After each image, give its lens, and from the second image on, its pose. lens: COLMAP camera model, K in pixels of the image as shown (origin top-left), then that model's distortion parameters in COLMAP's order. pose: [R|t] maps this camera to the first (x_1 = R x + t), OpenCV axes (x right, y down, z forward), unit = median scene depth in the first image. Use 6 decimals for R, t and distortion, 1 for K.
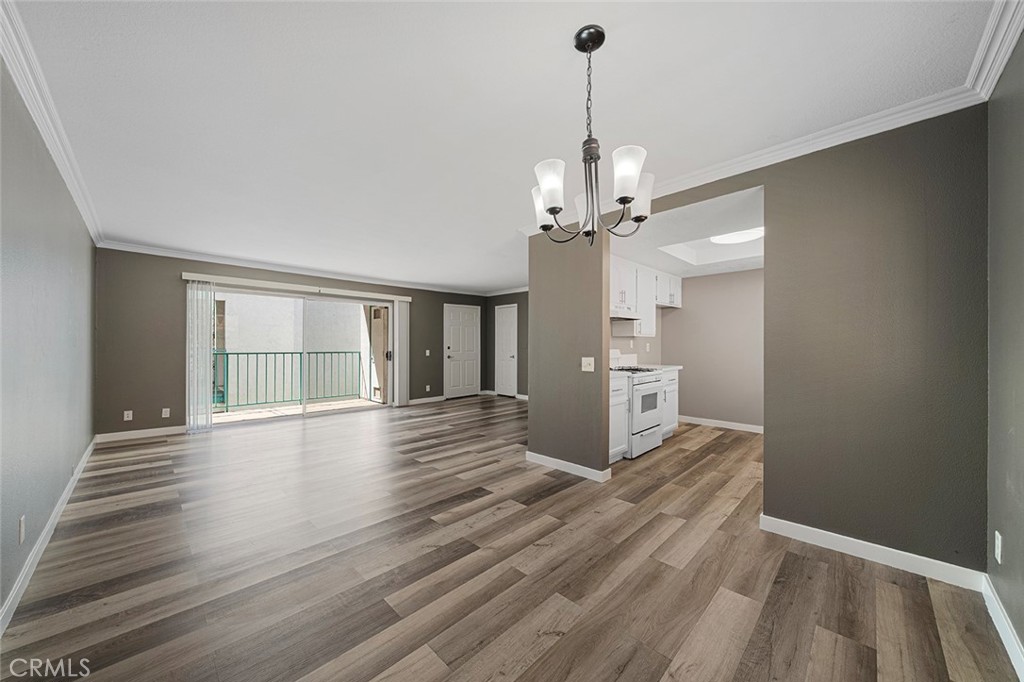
lens RADIAL K [[366.2, 0, 512.2], [0, 366.2, 341.5], [0, 0, 1]] dist [-0.001128, -0.000077]
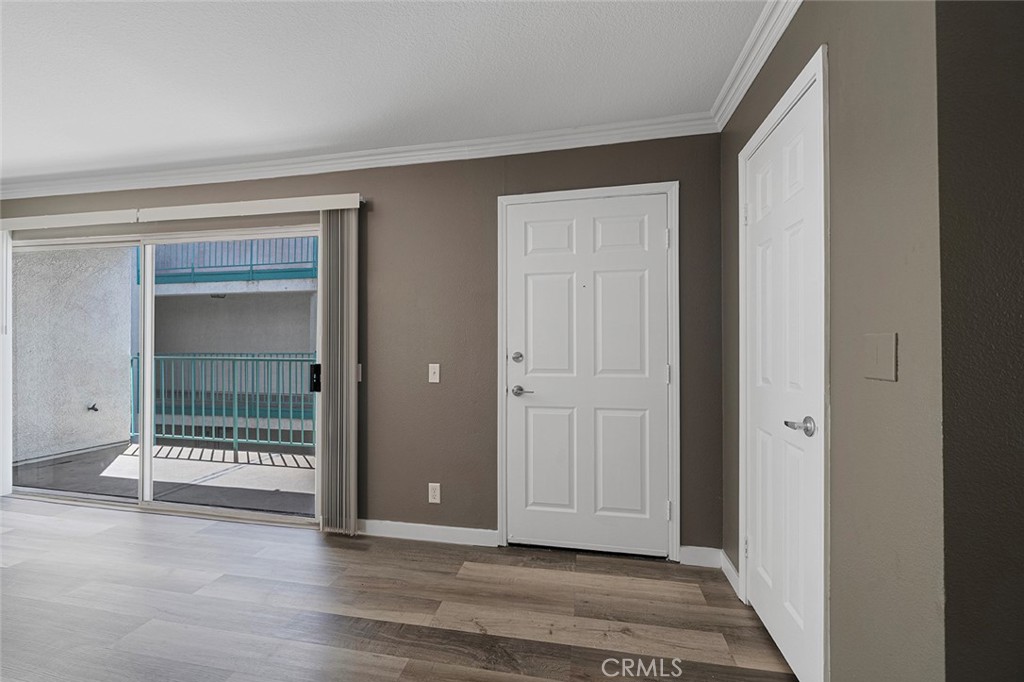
lens RADIAL K [[416.1, 0, 505.1], [0, 416.1, 343.6], [0, 0, 1]] dist [-0.014598, -0.000229]
pose [[0.542730, -0.008383, -0.839865, 0.182076], [0.005847, 0.999964, -0.006202, 0.020127], [0.839887, -0.001545, 0.542760, 1.873292]]
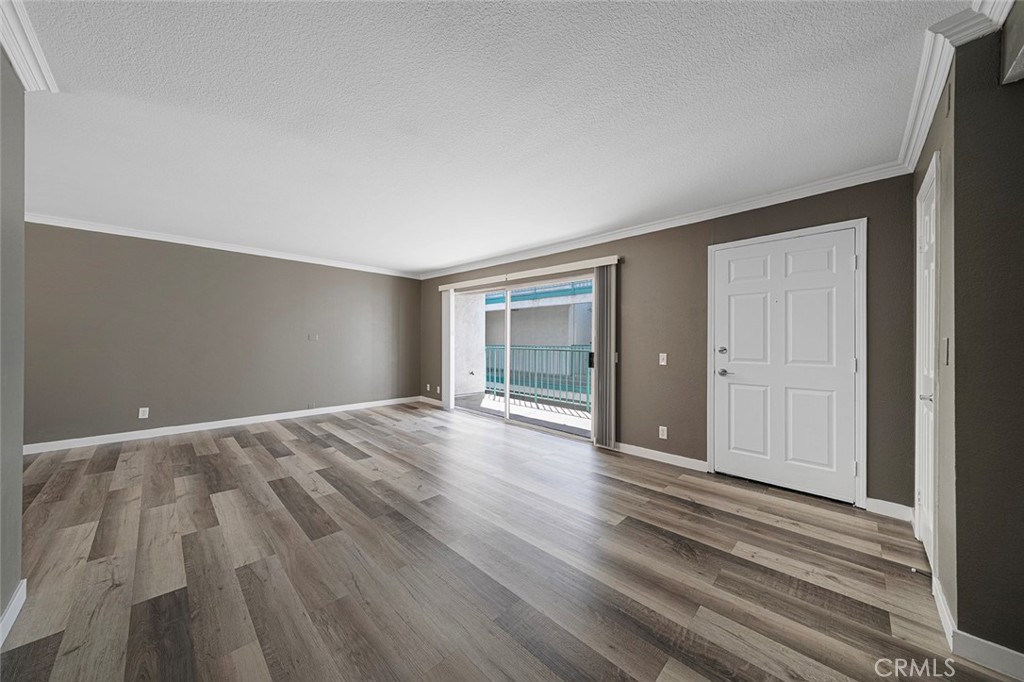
lens RADIAL K [[349.9, 0, 509.4], [0, 349.9, 340.1], [0, 0, 1]] dist [0.005681, 0.000018]
pose [[-0.002133, -0.005690, -0.999982, 0.506504], [-0.000502, 0.999984, -0.005689, 0.017984], [0.999998, 0.000490, -0.002136, 1.725855]]
